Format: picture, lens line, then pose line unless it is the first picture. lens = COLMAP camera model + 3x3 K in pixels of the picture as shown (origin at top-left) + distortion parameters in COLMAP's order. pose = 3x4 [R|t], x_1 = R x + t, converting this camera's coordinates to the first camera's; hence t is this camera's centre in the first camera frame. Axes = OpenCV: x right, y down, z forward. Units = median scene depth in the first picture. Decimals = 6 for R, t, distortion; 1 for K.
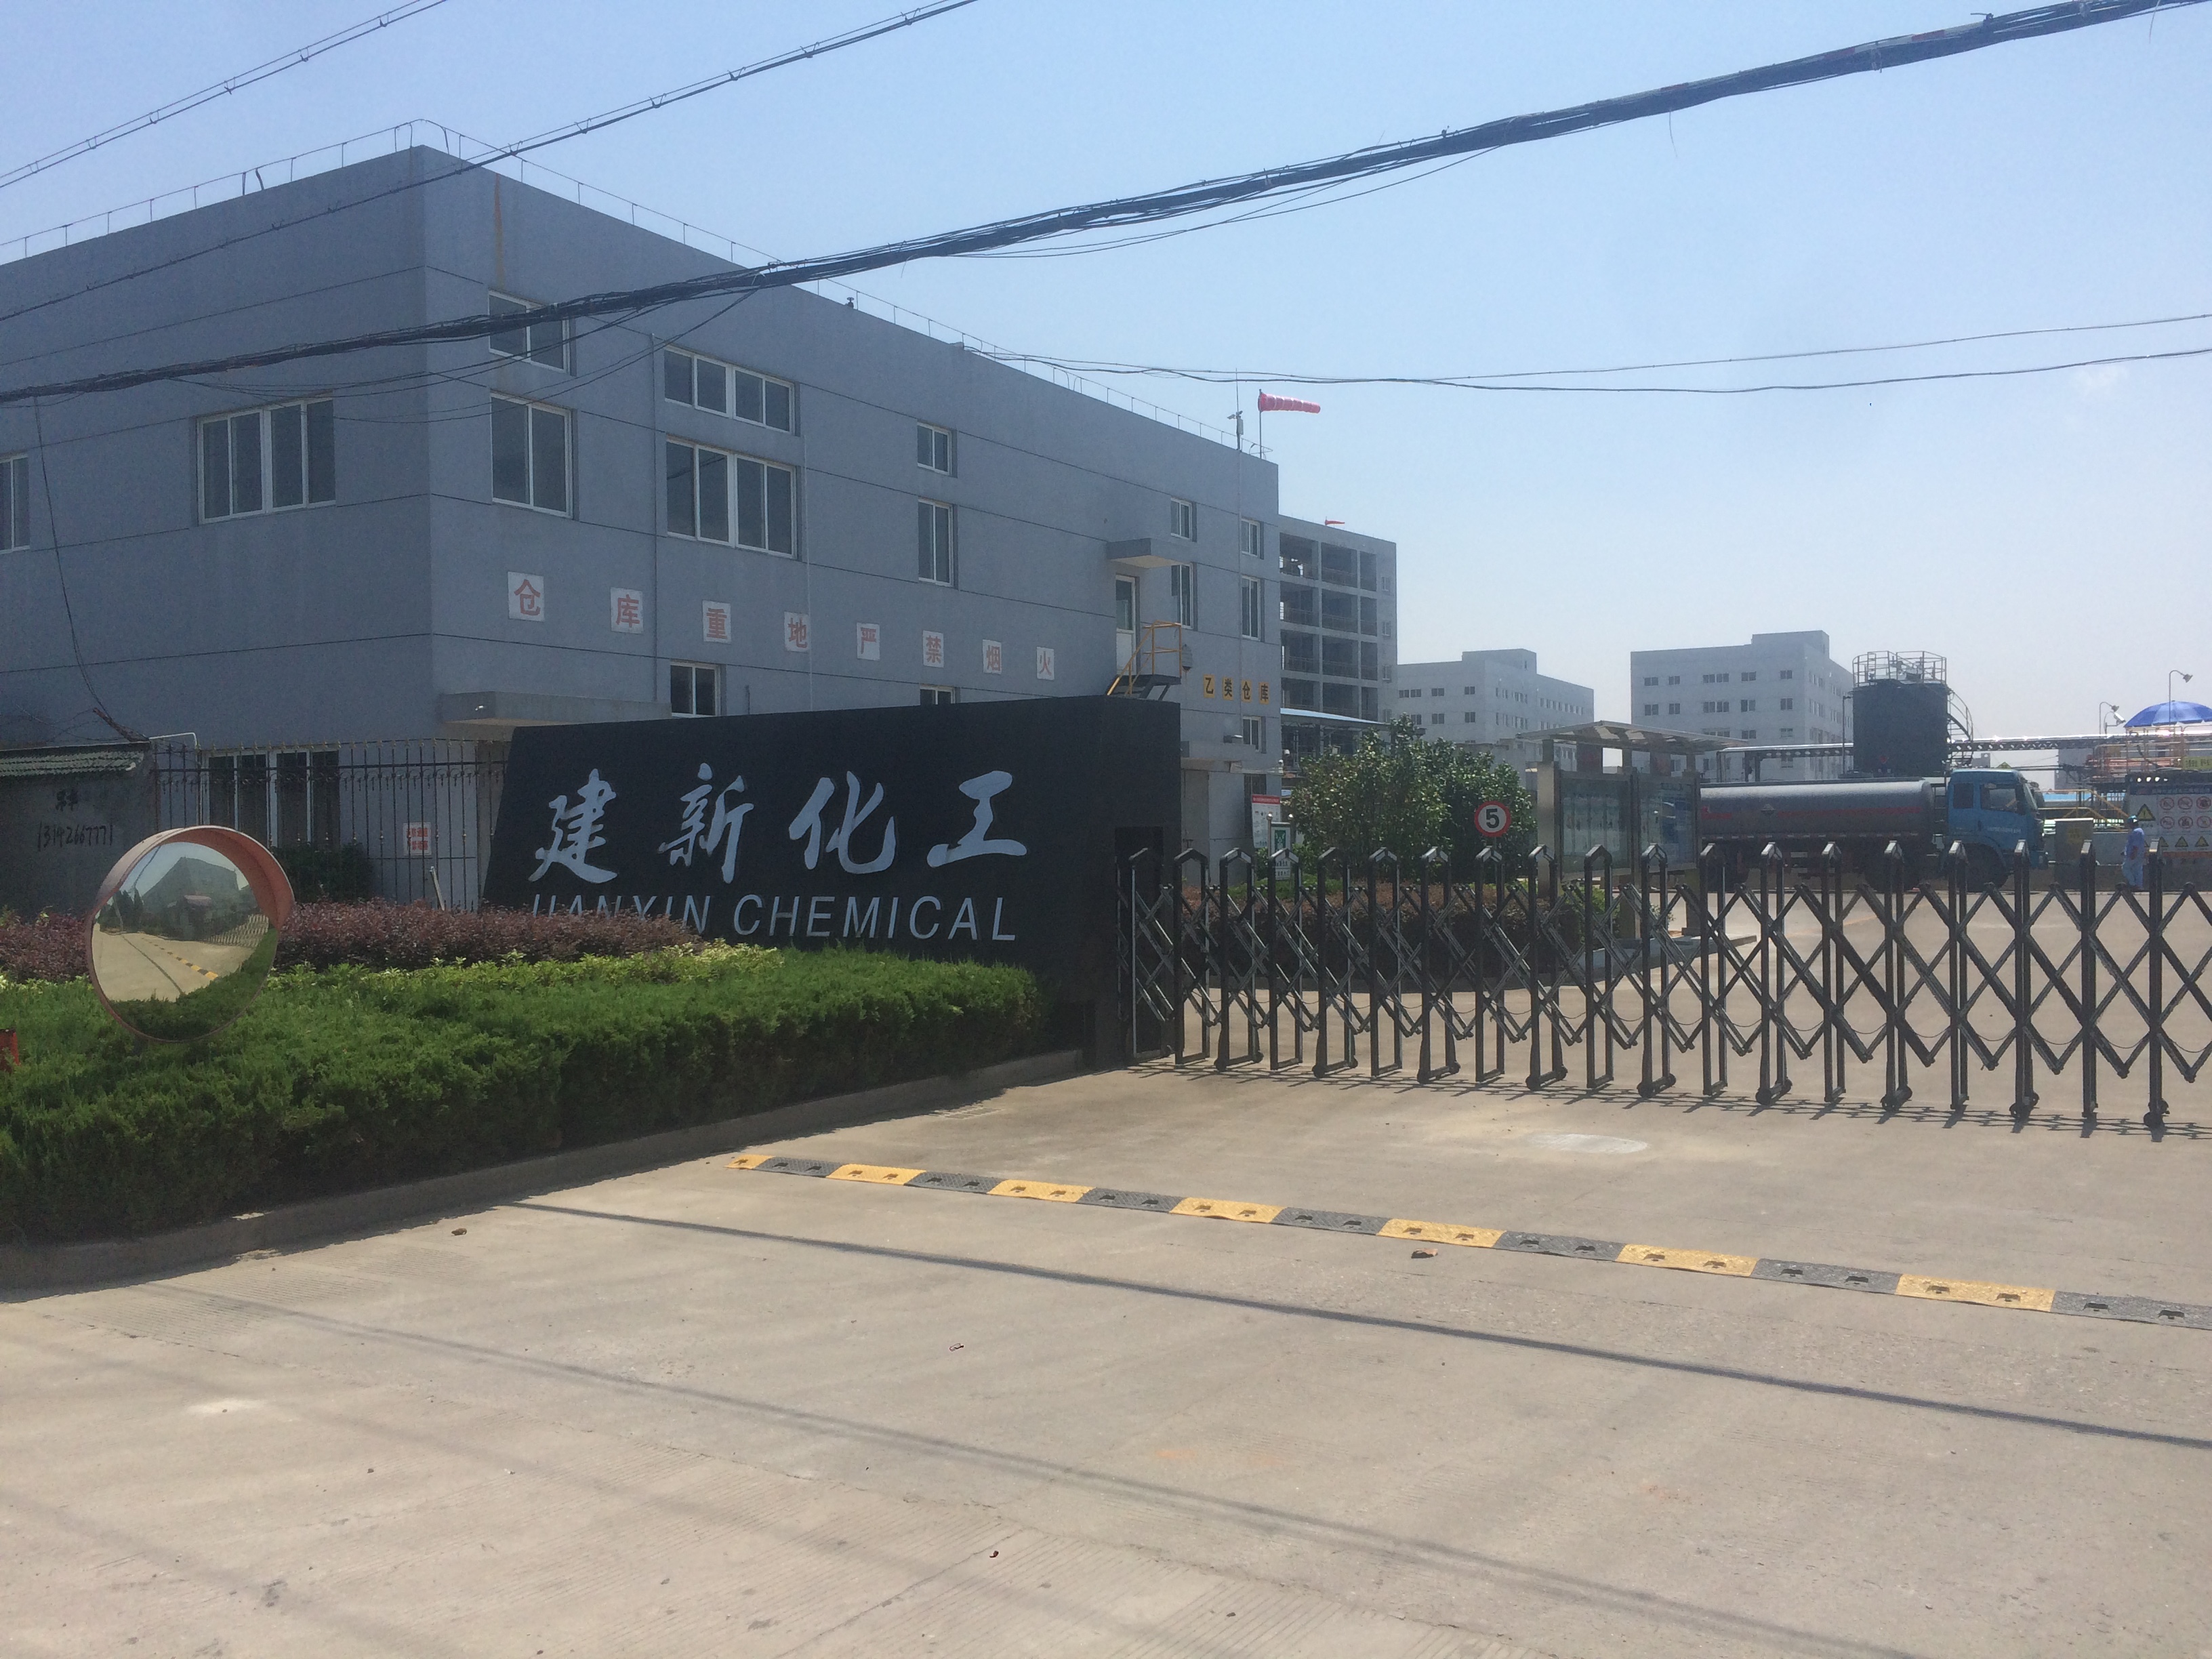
lens RADIAL K [[1840.6, 0, 1106.0], [0, 1840.6, 829.5], [0, 0, 1]] dist [-0.045410, 0.006289]
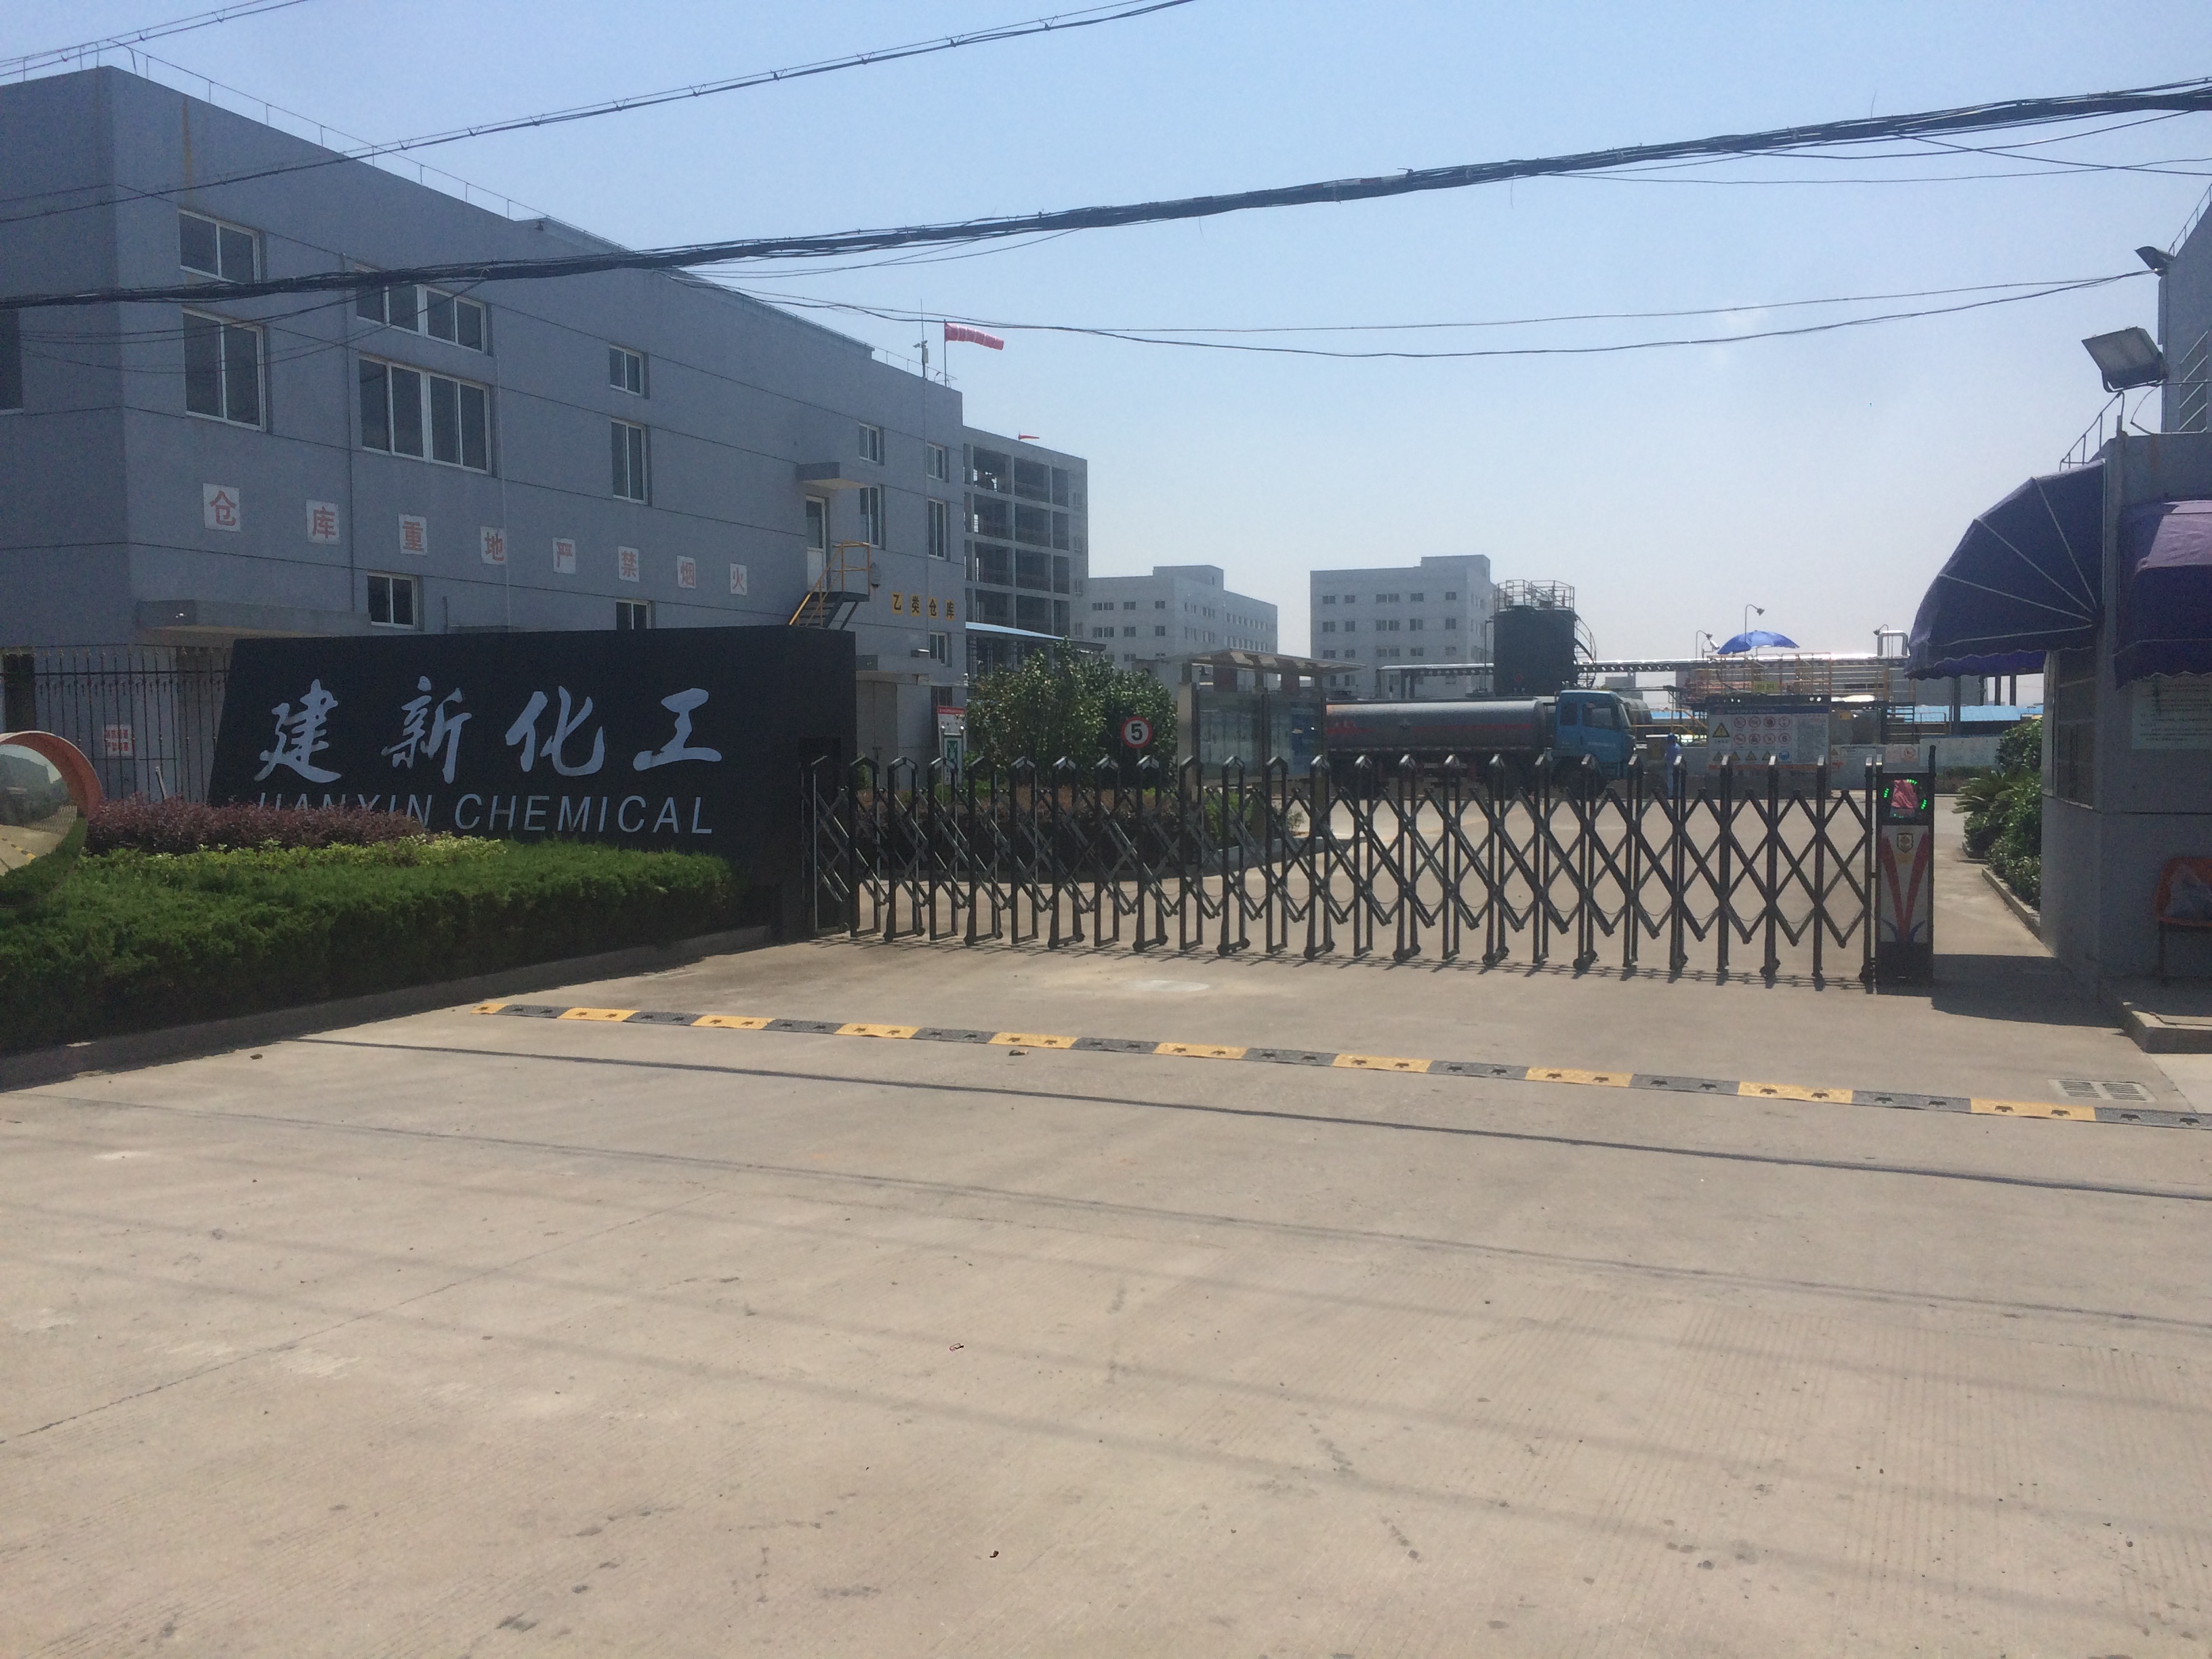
lens RADIAL K [[1831.3, 0, 1123.3], [0, 1831.3, 865.6], [0, 0, 1]] dist [0.060131, -0.000614]
pose [[0.985317, -0.003232, 0.170705, 0.008783], [-0.008691, 0.997575, 0.069051, -0.002462], [-0.170515, -0.069521, 0.982900, -0.188547]]
